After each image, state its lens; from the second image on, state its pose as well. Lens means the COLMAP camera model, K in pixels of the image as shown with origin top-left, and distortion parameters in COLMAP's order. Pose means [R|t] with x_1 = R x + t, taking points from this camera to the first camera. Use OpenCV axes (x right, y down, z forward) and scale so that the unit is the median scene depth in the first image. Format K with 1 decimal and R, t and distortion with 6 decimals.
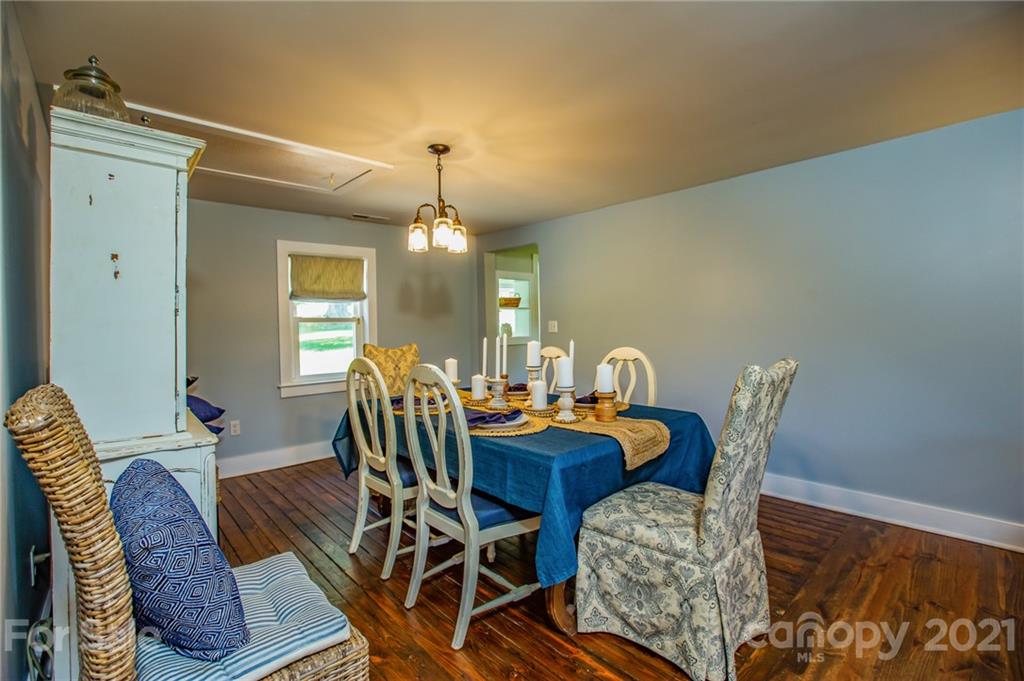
lens RADIAL K [[466.2, 0, 510.4], [0, 466.2, 335.4], [0, 0, 1]] dist [-0.055387, 0.017897]
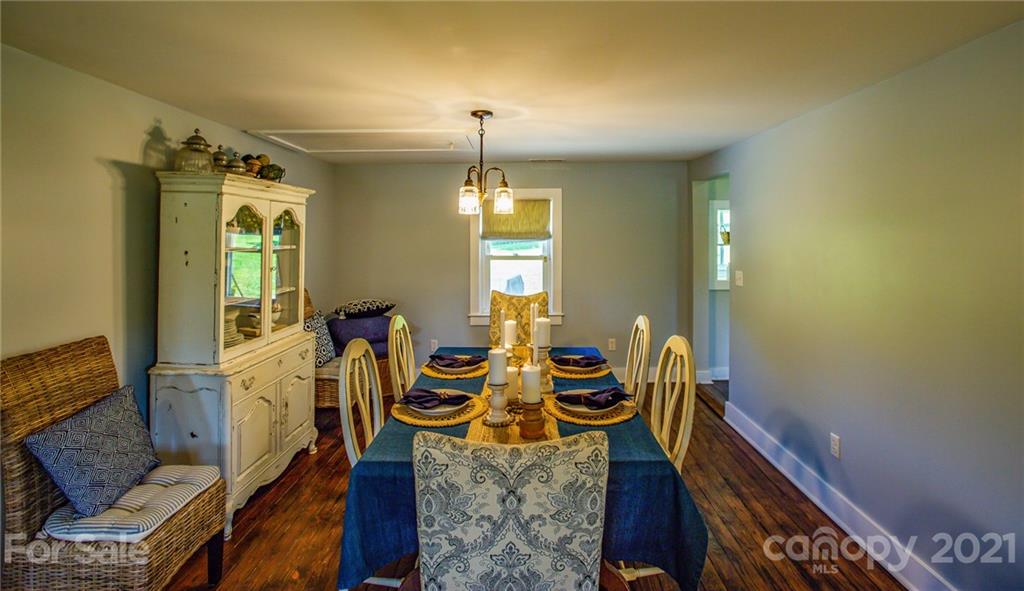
lens RADIAL K [[478.9, 0, 518.6], [0, 478.9, 240.2], [0, 0, 1]] dist [-0.019010, 0.001432]
pose [[0.735739, 0.025328, -0.676791, 0.590323], [-0.027218, 0.999599, 0.007821, -0.133321], [0.676718, 0.012667, 0.736133, 0.278977]]
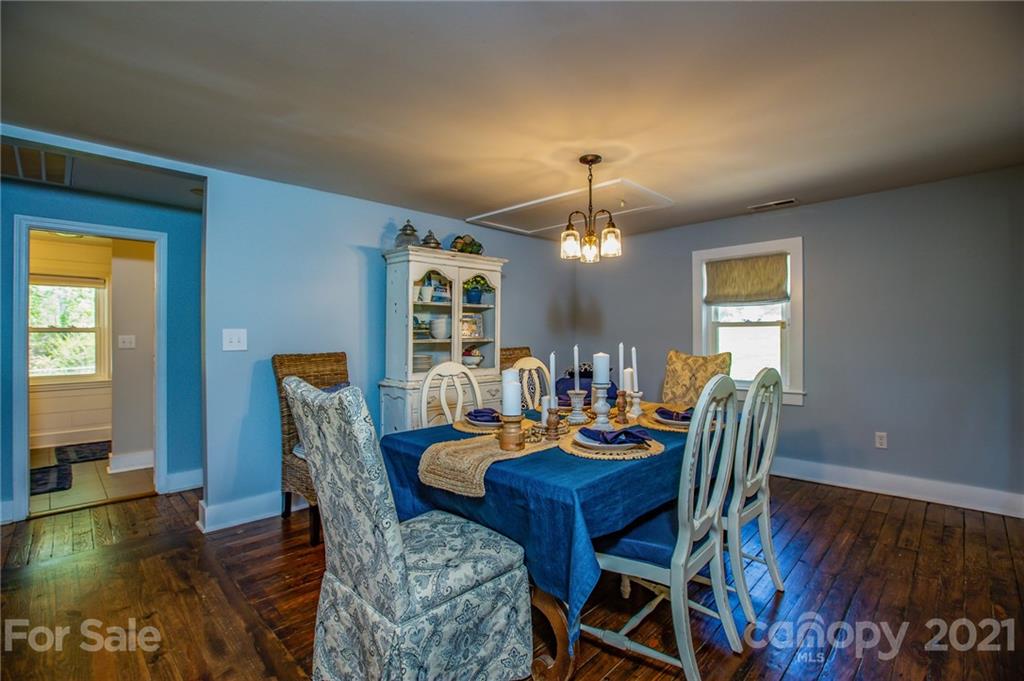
lens RADIAL K [[466.2, 0, 514.0], [0, 466.2, 338.0], [0, 0, 1]] dist [-0.055387, 0.017897]
pose [[0.064979, 0.023656, -0.997606, 0.821602], [-0.015235, 0.999626, 0.022711, -0.030291], [0.997770, 0.013723, 0.065315, 0.738797]]
